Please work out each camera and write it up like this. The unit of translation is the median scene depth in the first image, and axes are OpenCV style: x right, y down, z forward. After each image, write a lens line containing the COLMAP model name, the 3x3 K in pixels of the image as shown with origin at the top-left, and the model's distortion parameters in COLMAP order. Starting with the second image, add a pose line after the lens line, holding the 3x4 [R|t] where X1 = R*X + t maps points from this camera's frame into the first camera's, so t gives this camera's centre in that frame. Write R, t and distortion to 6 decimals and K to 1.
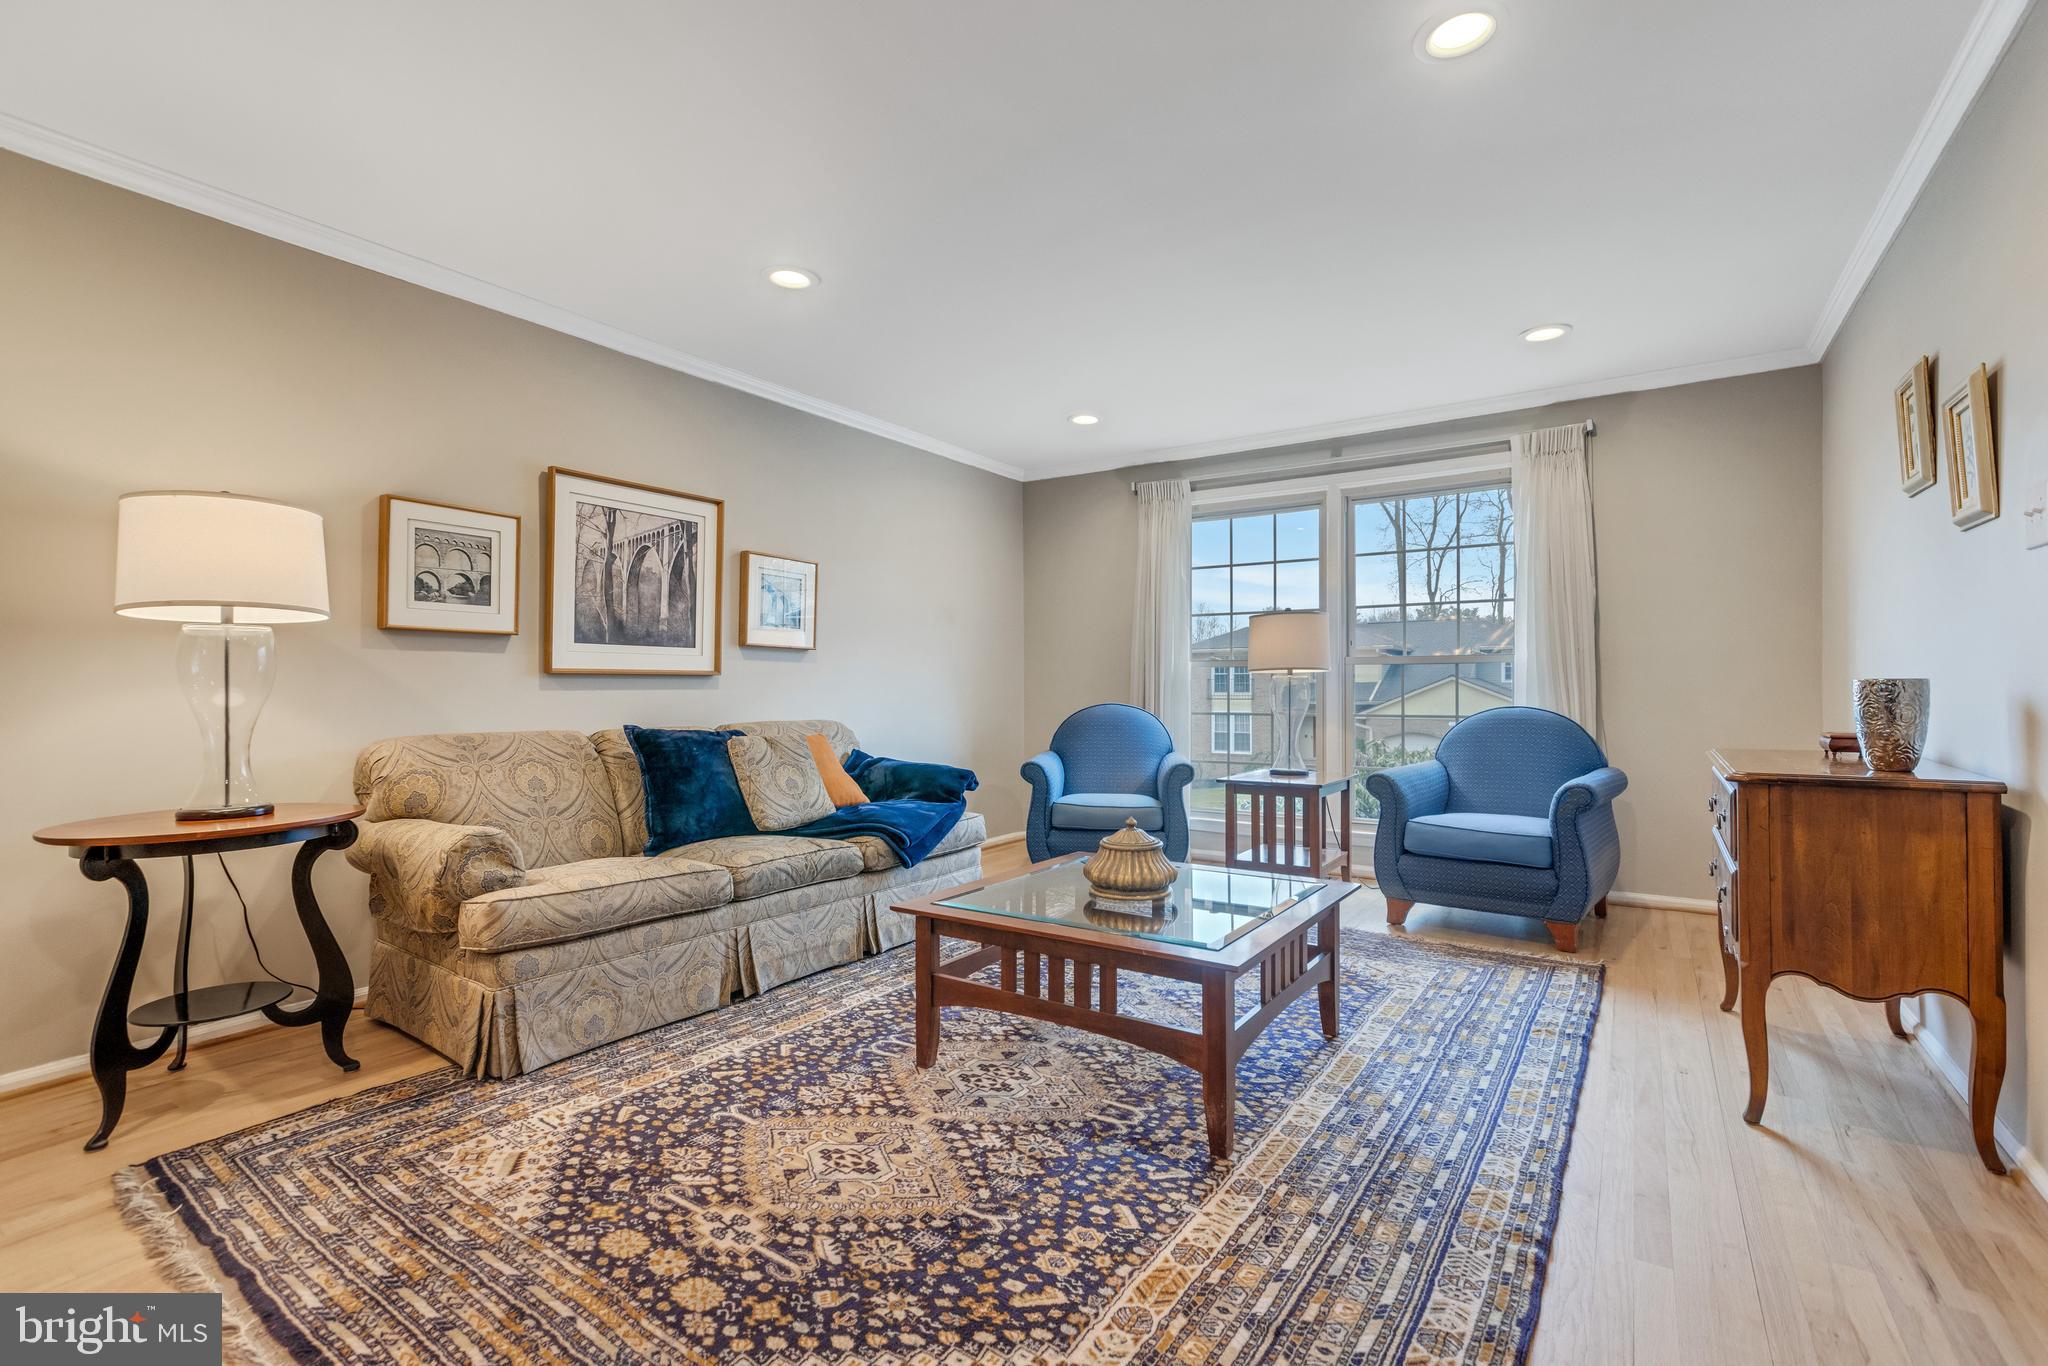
lens RADIAL K [[912.0, 0, 1025.8], [0, 912.0, 669.0], [0, 0, 1]] dist [-0.001504, -0.000172]
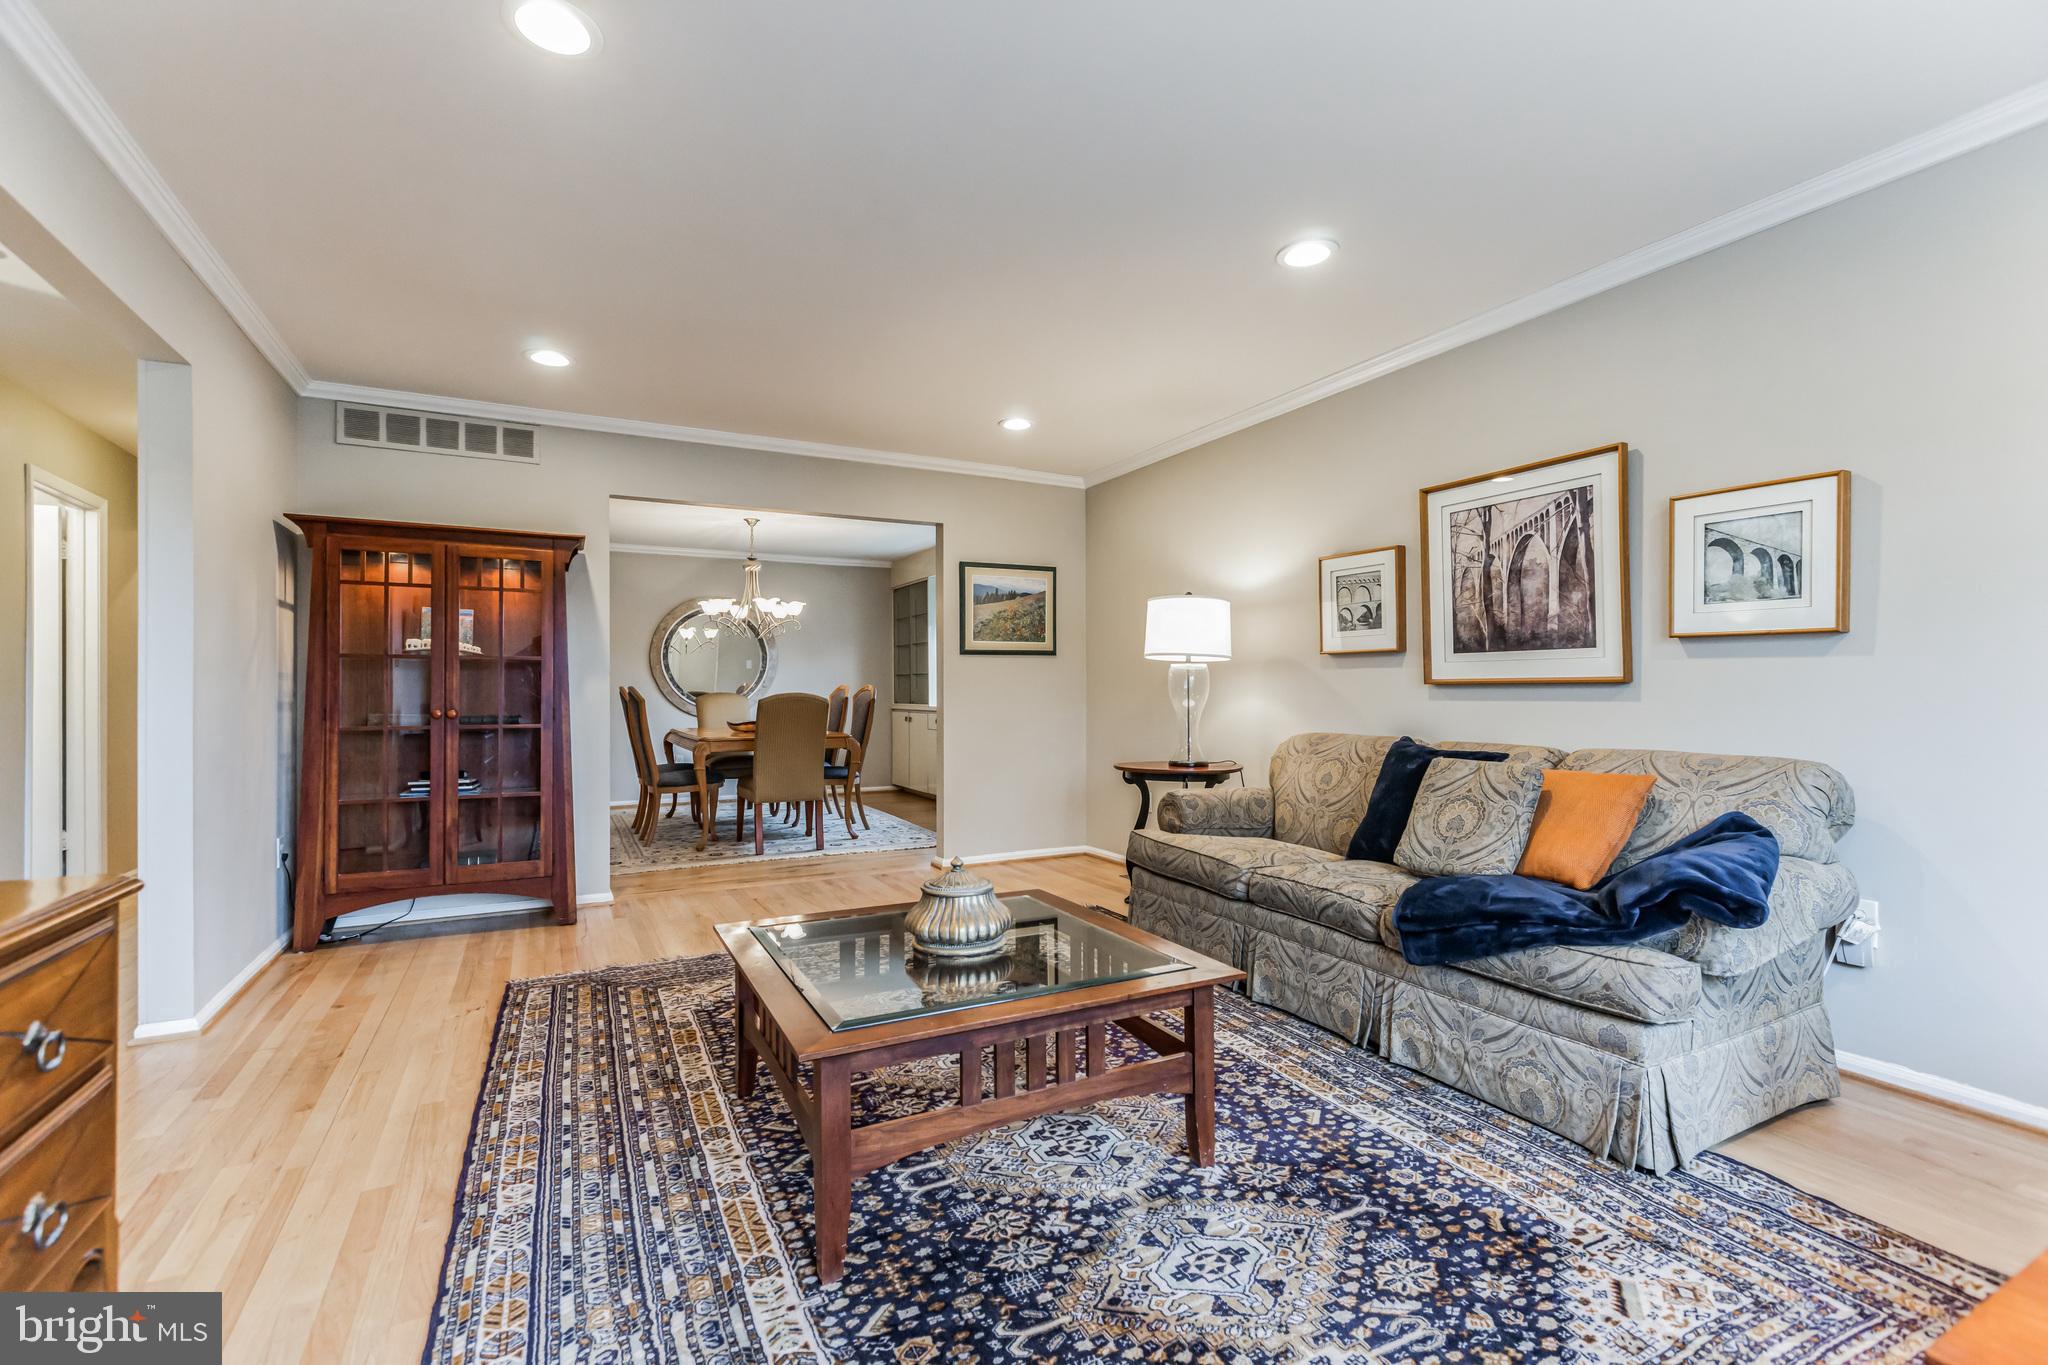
lens RADIAL K [[908.3, 0, 1028.8], [0, 908.3, 689.0], [0, 0, 1]] dist [-0.018855, -0.000427]
pose [[-0.472234, -0.002305, -0.881470, 0.591044], [0.020056, 0.999710, -0.013359, 0.013440], [0.881245, -0.023988, -0.472051, 1.037772]]
